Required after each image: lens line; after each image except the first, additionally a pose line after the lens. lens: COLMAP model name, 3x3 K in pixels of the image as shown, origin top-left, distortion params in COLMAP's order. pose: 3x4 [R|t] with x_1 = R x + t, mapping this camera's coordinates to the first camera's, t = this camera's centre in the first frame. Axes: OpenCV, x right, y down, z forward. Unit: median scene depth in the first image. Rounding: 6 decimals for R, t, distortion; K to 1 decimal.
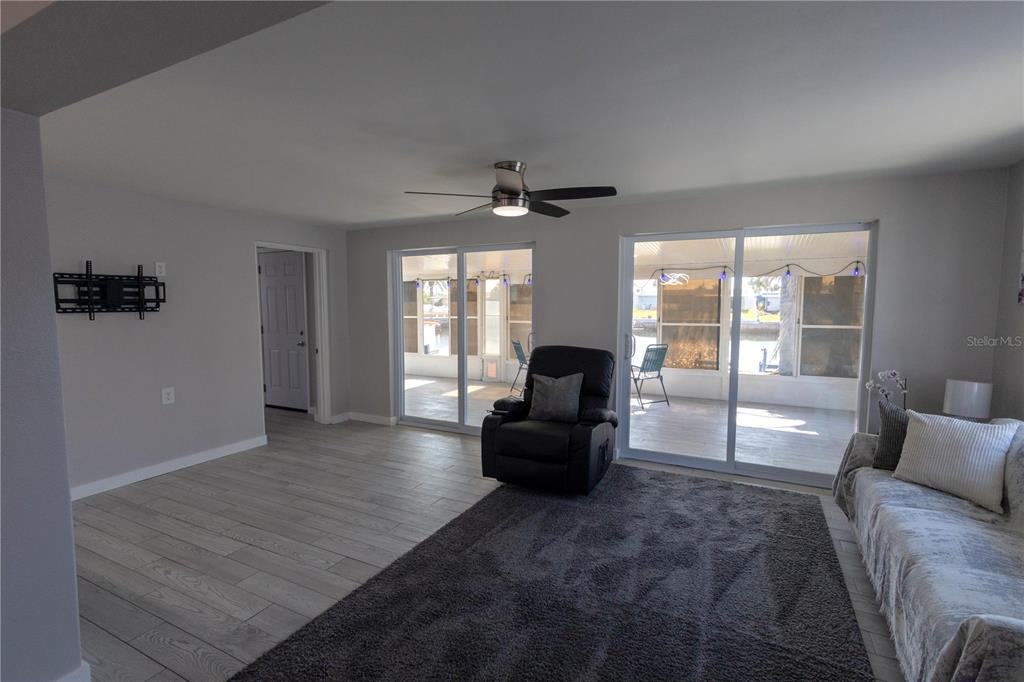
lens RADIAL K [[475.0, 0, 513.3], [0, 475.0, 344.4], [0, 0, 1]] dist [0.009710, -0.003466]
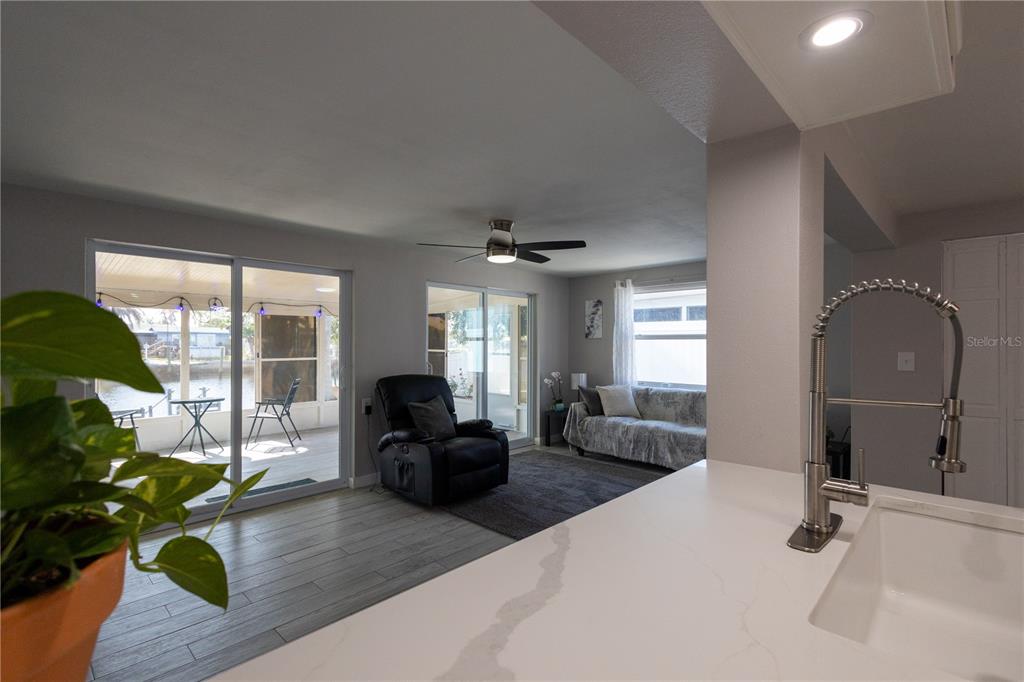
lens RADIAL K [[479.6, 0, 517.1], [0, 479.6, 340.3], [0, 0, 1]] dist [0.003661, -0.001641]
pose [[0.274866, 0.007915, 0.961450, -0.477588], [0.081812, 0.996147, -0.031589, -0.010742], [-0.957996, 0.087341, 0.273159, 0.256382]]
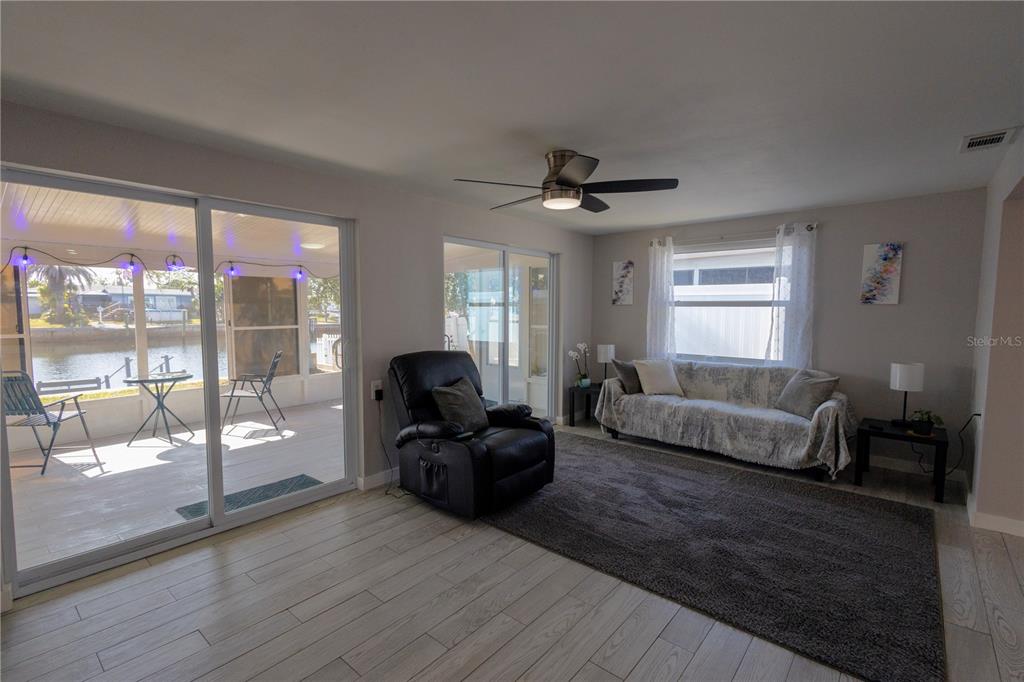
lens RADIAL K [[475.0, 0, 515.7], [0, 475.0, 341.4], [0, 0, 1]] dist [0.009710, -0.003466]
pose [[0.220374, -0.069660, 0.972925, -0.386632], [0.081214, 0.995294, 0.052866, -0.025862], [-0.972028, 0.067365, 0.224995, 0.358415]]
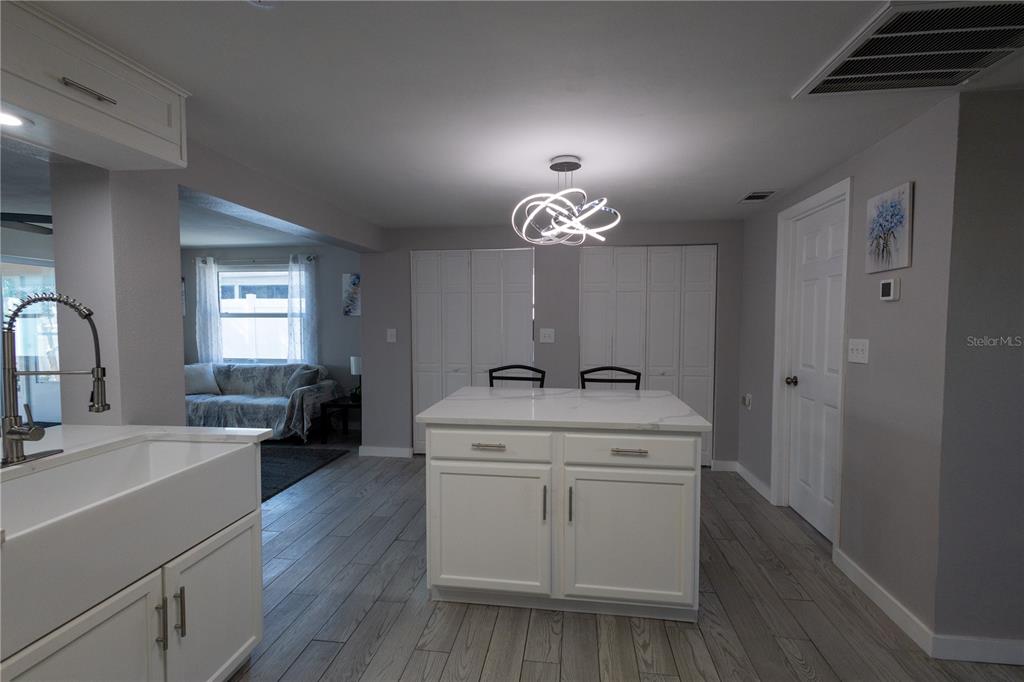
lens RADIAL K [[479.6, 0, 517.4], [0, 479.6, 341.3], [0, 0, 1]] dist [0.003661, -0.001641]
pose [[-0.334860, -0.047445, 0.941073, -0.586514], [0.081396, 0.993542, 0.079053, -0.004354], [-0.938746, 0.103071, -0.328835, 0.085047]]
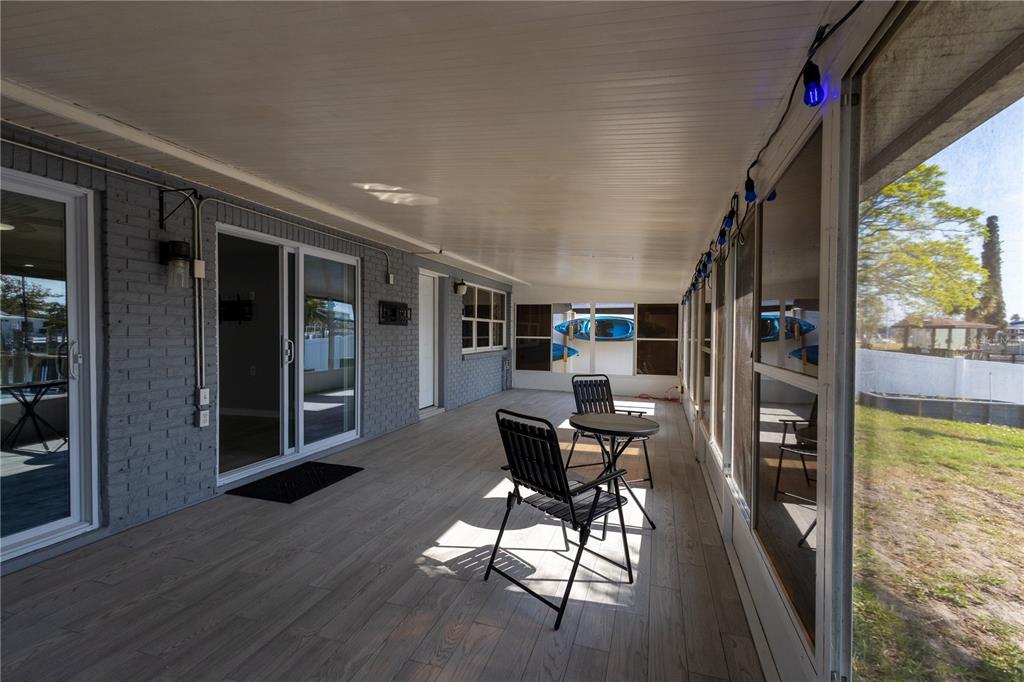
lens RADIAL K [[479.6, 0, 508.9], [0, 479.6, 340.9], [0, 0, 1]] dist [0.003661, -0.001641]
pose [[0.150370, 0.017596, -0.988473, 0.568699], [-0.092902, 0.995669, 0.003592, -0.044605], [0.984255, 0.091291, 0.151353, 0.847696]]
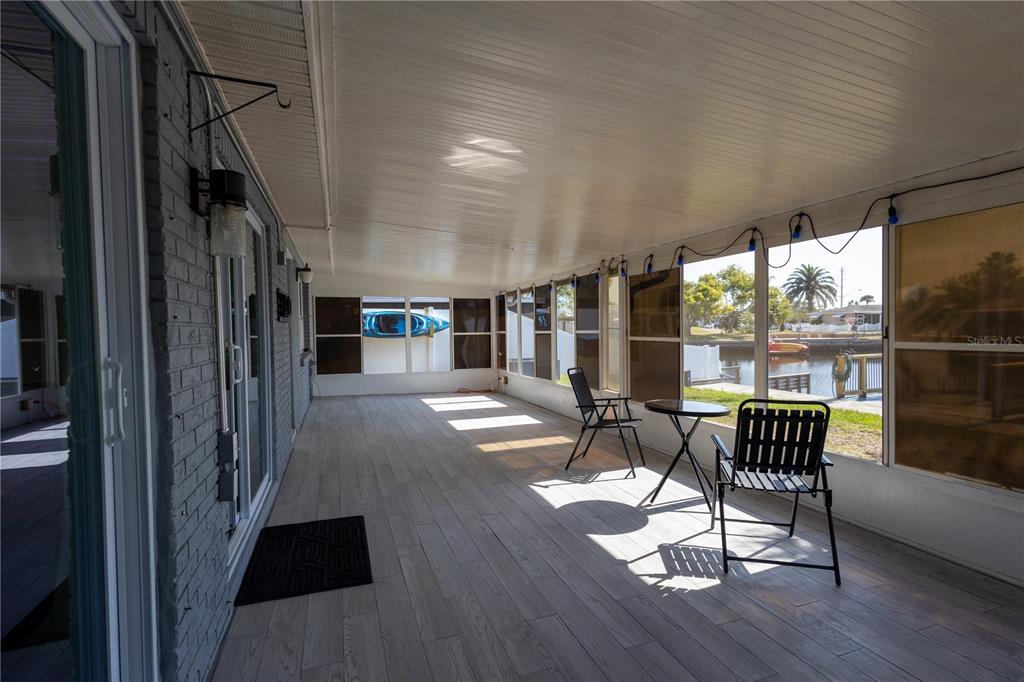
lens RADIAL K [[494.8, 0, 512.3], [0, 494.8, 336.0], [0, 0, 1]] dist [0.004486, -0.003176]
pose [[0.721522, 0.002306, -0.692388, 0.374581], [-0.045464, 0.997994, -0.044053, -0.020340], [0.690897, 0.063264, 0.720180, 0.537897]]
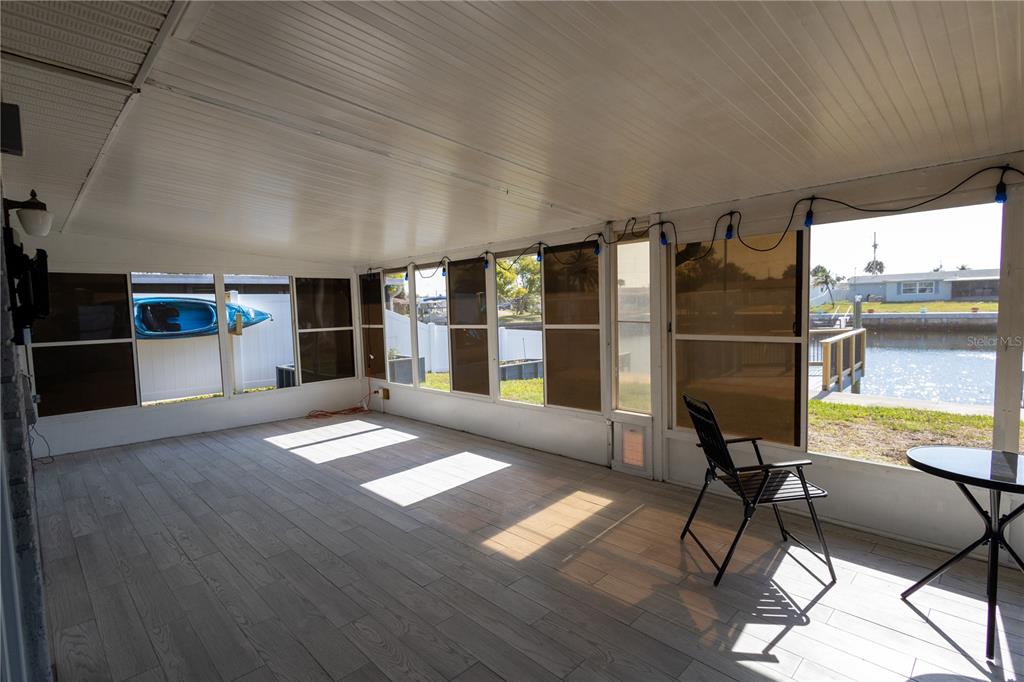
lens RADIAL K [[494.8, 0, 508.1], [0, 494.8, 340.9], [0, 0, 1]] dist [0.004486, -0.003176]
pose [[0.946624, -0.006281, -0.322279, -0.008332], [0.003277, 0.999946, -0.009865, -0.048561], [0.322323, 0.008282, 0.946593, 0.660783]]
